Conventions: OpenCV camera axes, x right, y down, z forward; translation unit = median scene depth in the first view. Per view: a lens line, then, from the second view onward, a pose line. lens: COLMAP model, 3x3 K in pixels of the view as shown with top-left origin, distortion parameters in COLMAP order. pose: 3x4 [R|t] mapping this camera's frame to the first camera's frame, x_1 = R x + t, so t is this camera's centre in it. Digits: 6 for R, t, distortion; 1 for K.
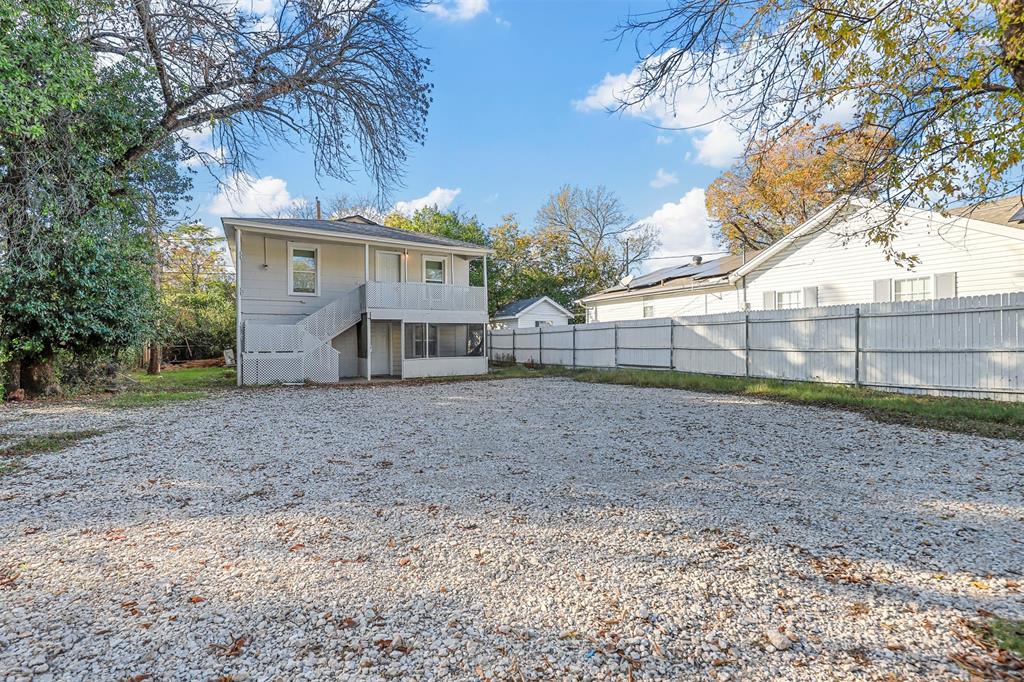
lens RADIAL K [[464.5, 0, 511.8], [0, 464.5, 344.9], [0, 0, 1]] dist [0.000106, -0.000169]
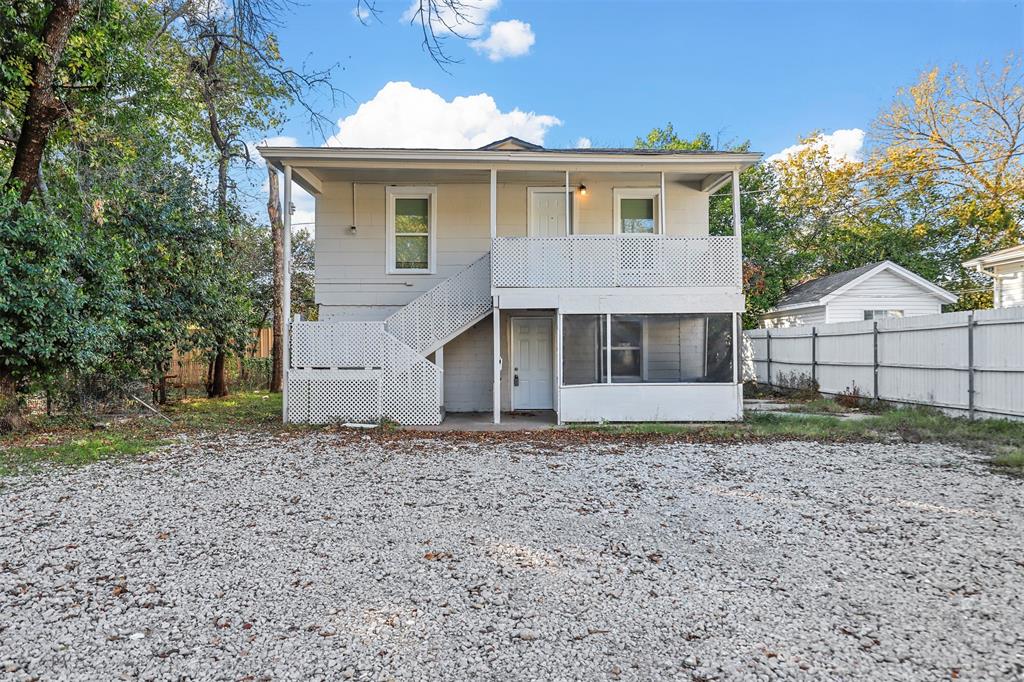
lens RADIAL K [[579.4, 0, 512.0], [0, 579.4, 341.0], [0, 0, 1]] dist [0.002512, -0.000012]
pose [[0.877691, -0.003421, -0.479215, 0.021002], [-0.005649, 0.999831, -0.017484, -0.005308], [0.479194, 0.018053, 0.877523, 0.320991]]
